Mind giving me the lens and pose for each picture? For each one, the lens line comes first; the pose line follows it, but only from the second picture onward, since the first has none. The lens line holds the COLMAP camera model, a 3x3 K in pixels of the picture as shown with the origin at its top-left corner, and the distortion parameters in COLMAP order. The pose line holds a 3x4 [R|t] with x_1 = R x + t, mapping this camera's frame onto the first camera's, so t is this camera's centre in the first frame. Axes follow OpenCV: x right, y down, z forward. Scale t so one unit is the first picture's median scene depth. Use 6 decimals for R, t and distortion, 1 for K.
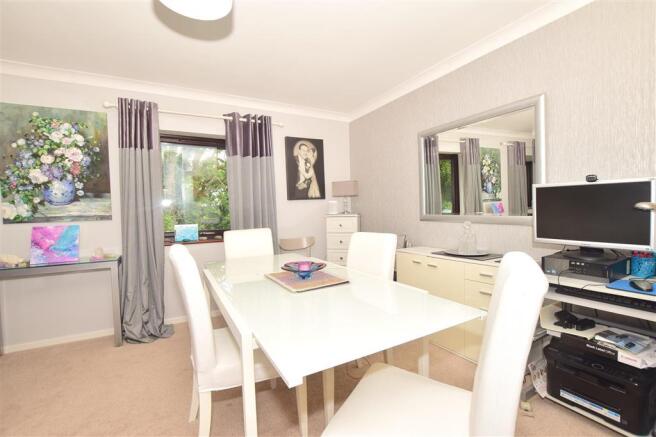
lens RADIAL K [[275.4, 0, 322.6], [0, 275.4, 214.6], [0, 0, 1]] dist [-0.015206, -0.000159]
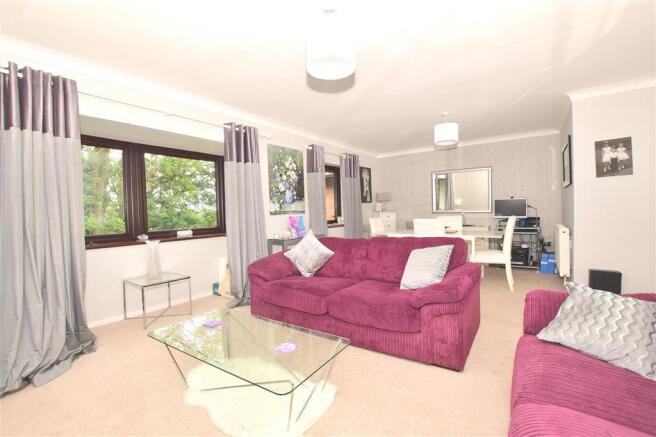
lens RADIAL K [[296.1, 0, 332.1], [0, 296.1, 215.1], [0, 0, 1]] dist [-0.014583, 0.000333]
pose [[0.877150, -0.003814, 0.480202, -1.582968], [0.004473, 0.999990, -0.000227, 0.033639], [-0.480196, 0.002347, 0.877158, -0.753609]]
